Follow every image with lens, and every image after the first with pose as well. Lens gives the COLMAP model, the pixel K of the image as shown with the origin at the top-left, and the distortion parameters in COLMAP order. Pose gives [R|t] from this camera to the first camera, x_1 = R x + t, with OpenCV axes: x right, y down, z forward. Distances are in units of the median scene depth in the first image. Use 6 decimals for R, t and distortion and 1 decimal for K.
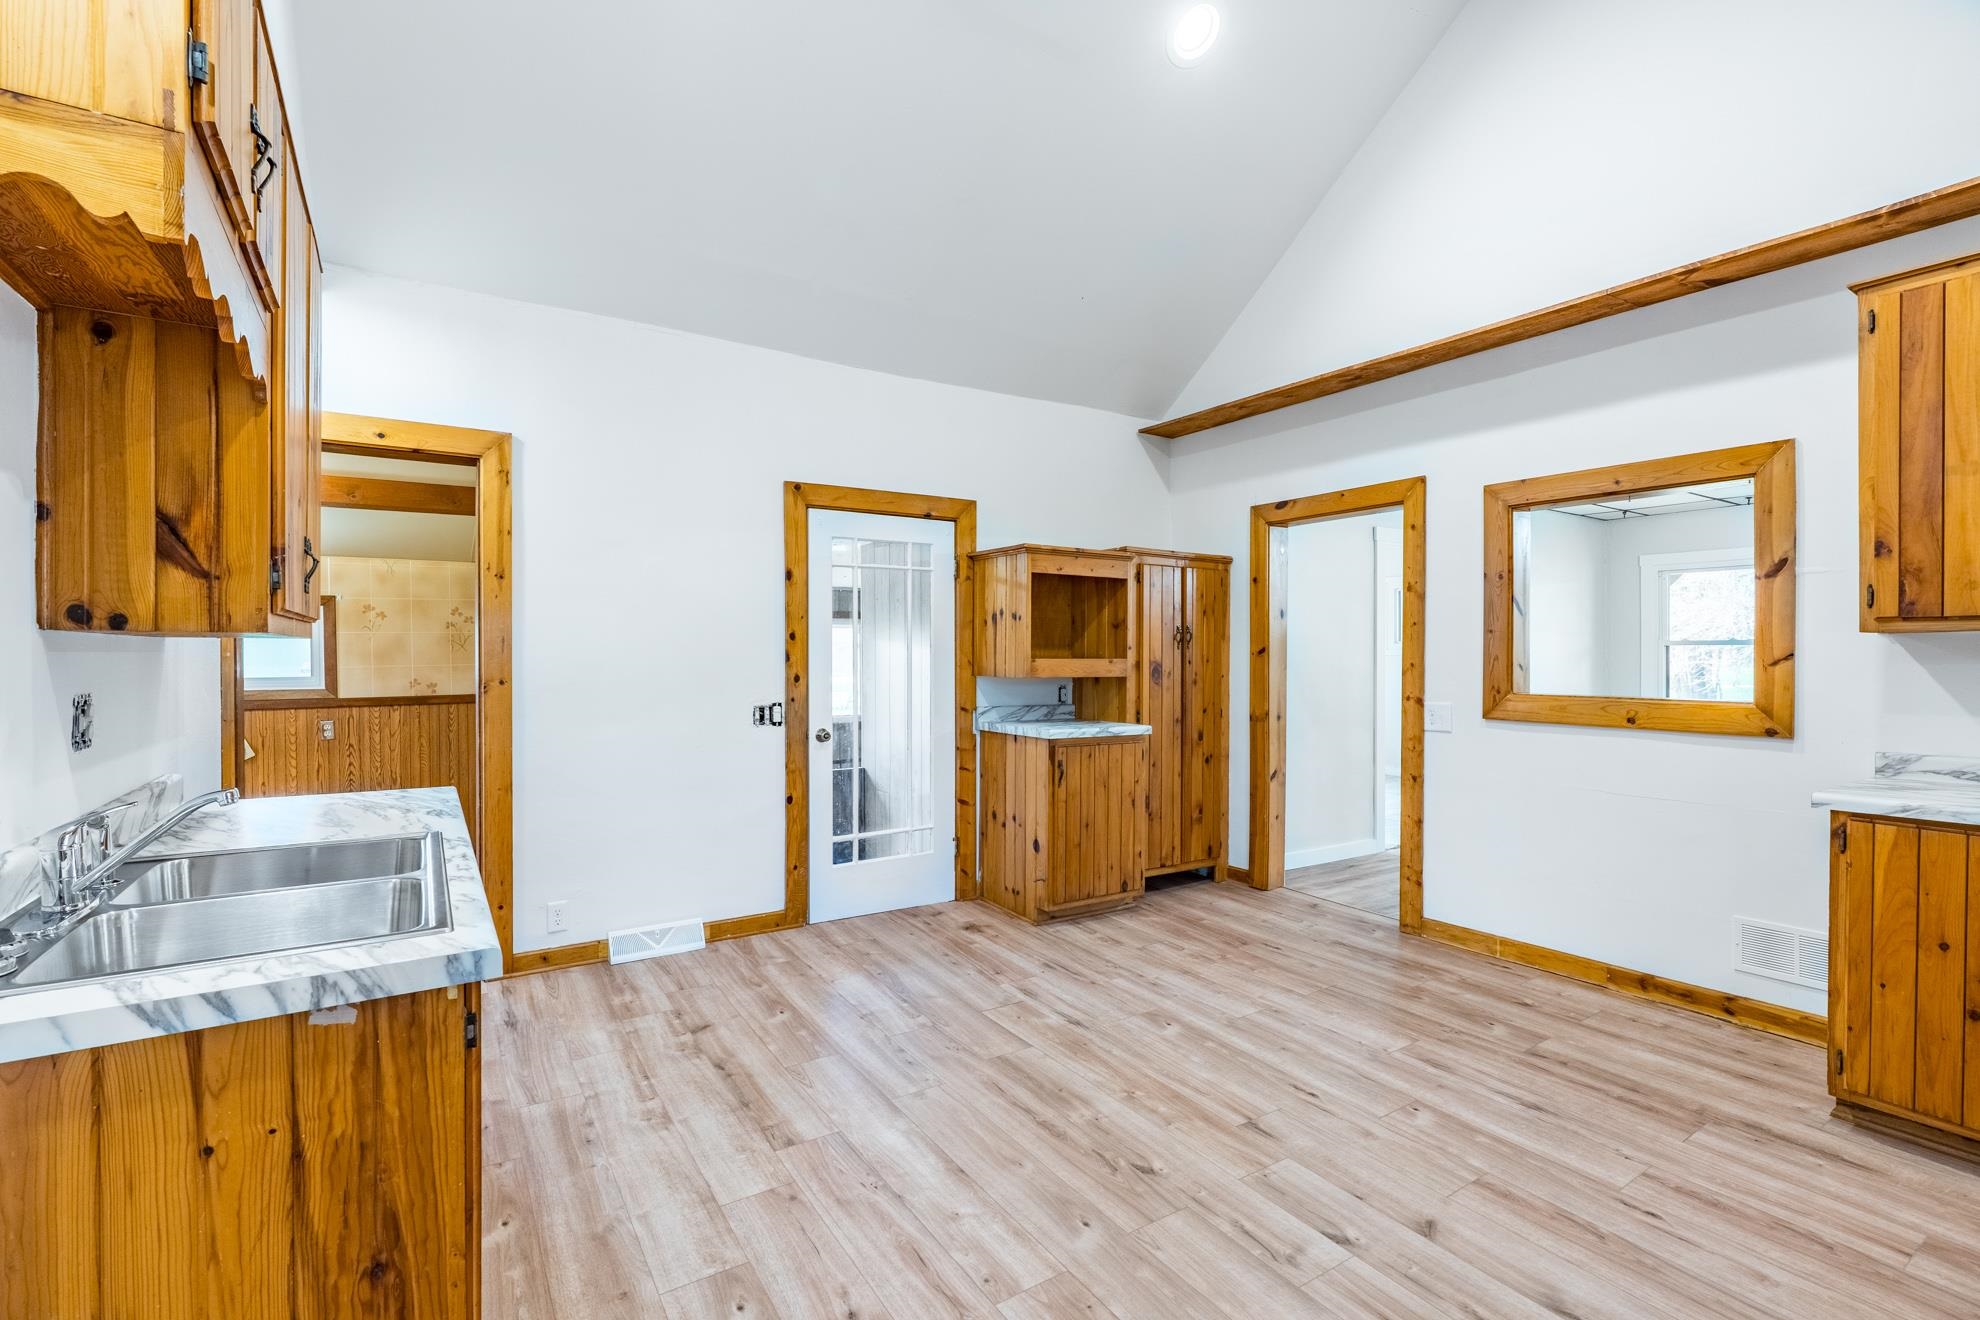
lens RADIAL K [[904.2, 0, 982.4], [0, 904.2, 659.4], [0, 0, 1]] dist [-0.008529, 0.001185]
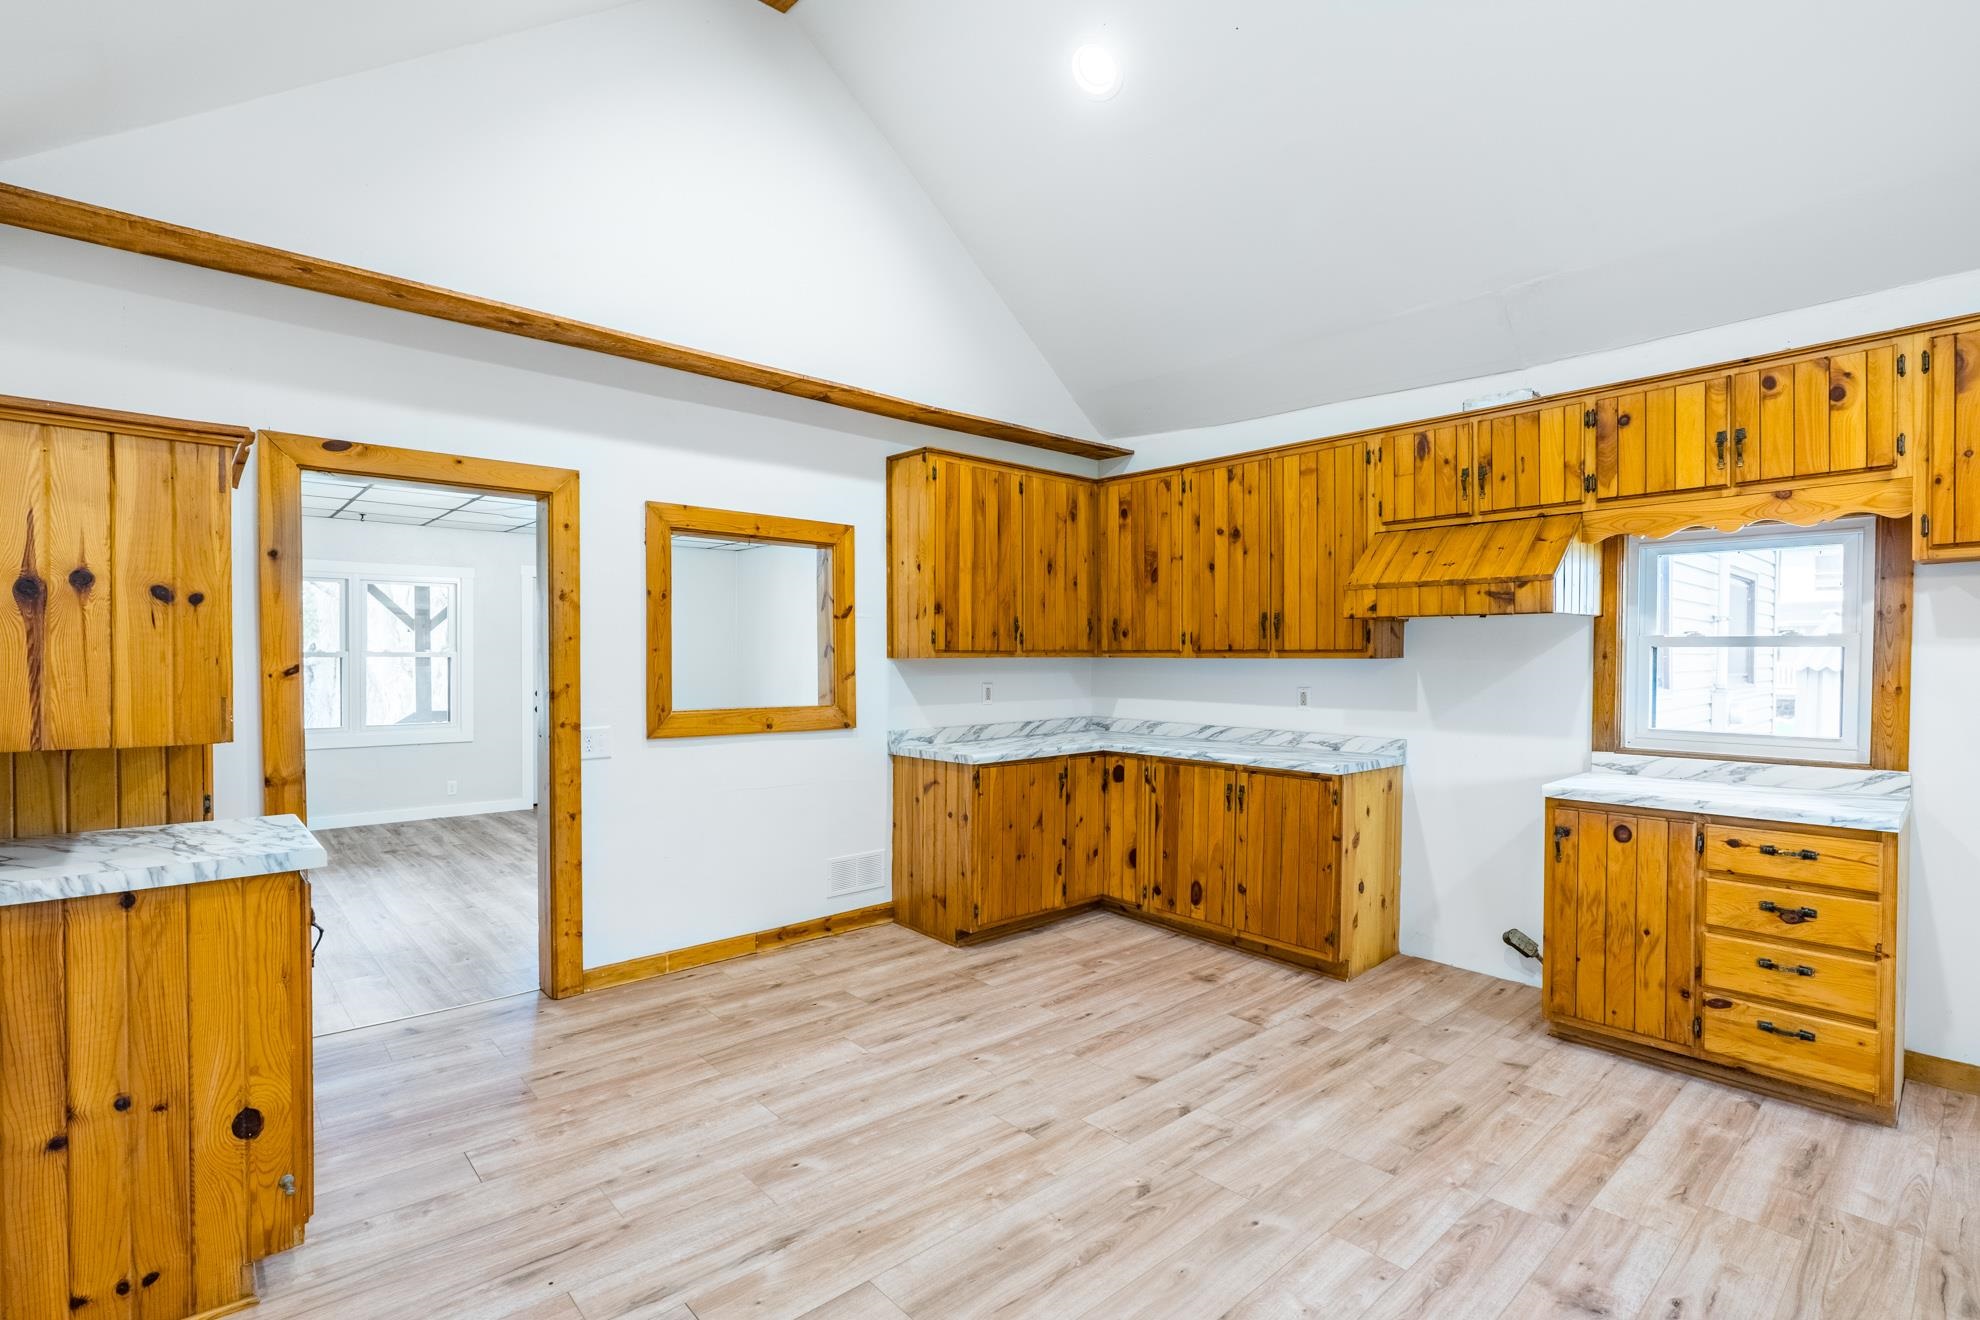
lens RADIAL K [[904.2, 0, 980.2], [0, 904.2, 667.9], [0, 0, 1]] dist [-0.008529, 0.001185]
pose [[-0.153421, -0.009389, 0.988116, -0.544153], [0.003751, 0.999942, 0.010084, -0.022835], [-0.988154, 0.005254, -0.153377, 0.920303]]
